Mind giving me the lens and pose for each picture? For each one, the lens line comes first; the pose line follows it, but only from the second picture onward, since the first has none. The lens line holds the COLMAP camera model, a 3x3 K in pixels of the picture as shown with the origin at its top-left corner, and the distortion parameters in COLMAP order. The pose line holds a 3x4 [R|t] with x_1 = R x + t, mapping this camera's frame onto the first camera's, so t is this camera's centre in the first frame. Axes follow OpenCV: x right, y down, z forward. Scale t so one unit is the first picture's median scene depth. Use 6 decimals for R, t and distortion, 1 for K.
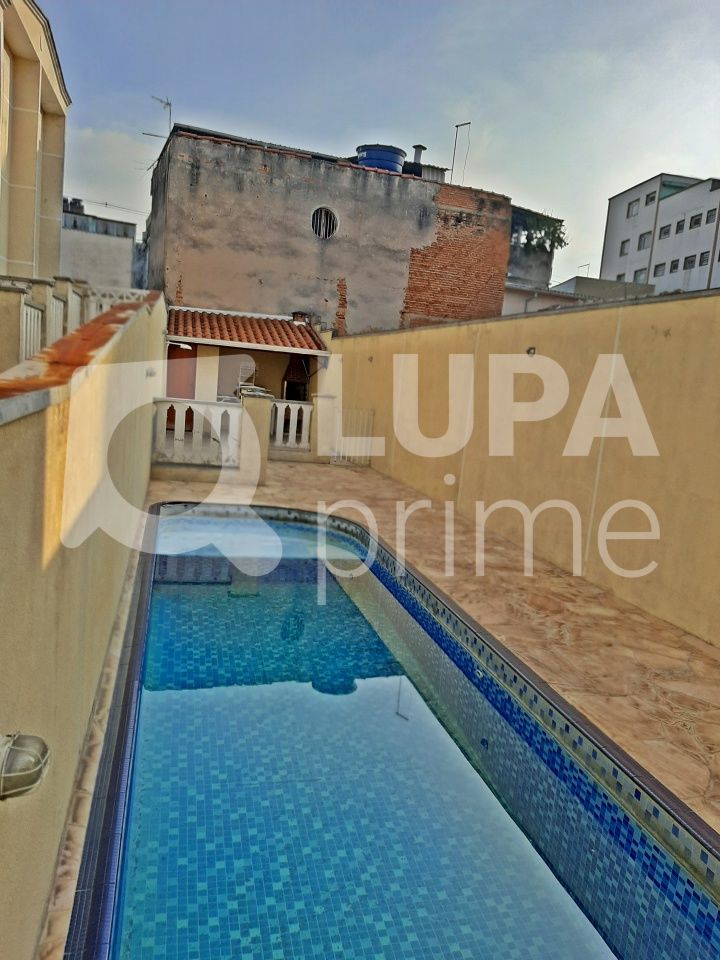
lens RADIAL K [[747.5, 0, 356.8], [0, 747.5, 486.0], [0, 0, 1]] dist [-0.002221, -0.012225]
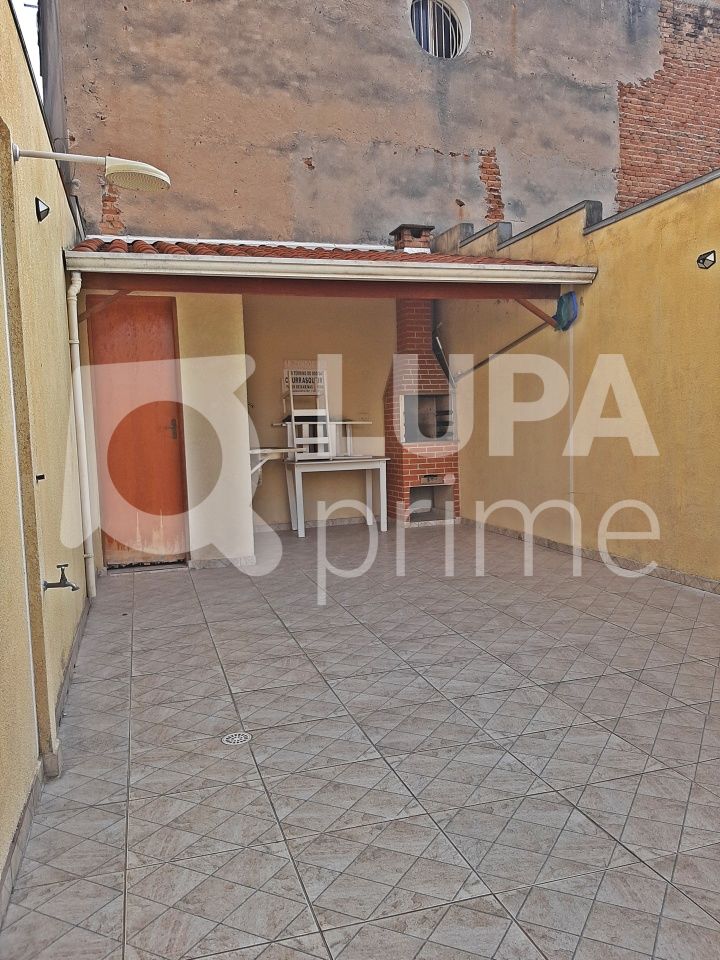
lens RADIAL K [[747.5, 0, 364.6], [0, 747.5, 476.0], [0, 0, 1]] dist [-0.002221, -0.012225]
pose [[0.992019, -0.112674, 0.056596, -0.137479], [0.115337, 0.992251, -0.046202, -0.079055], [-0.050951, 0.052361, 0.997328, 0.583815]]
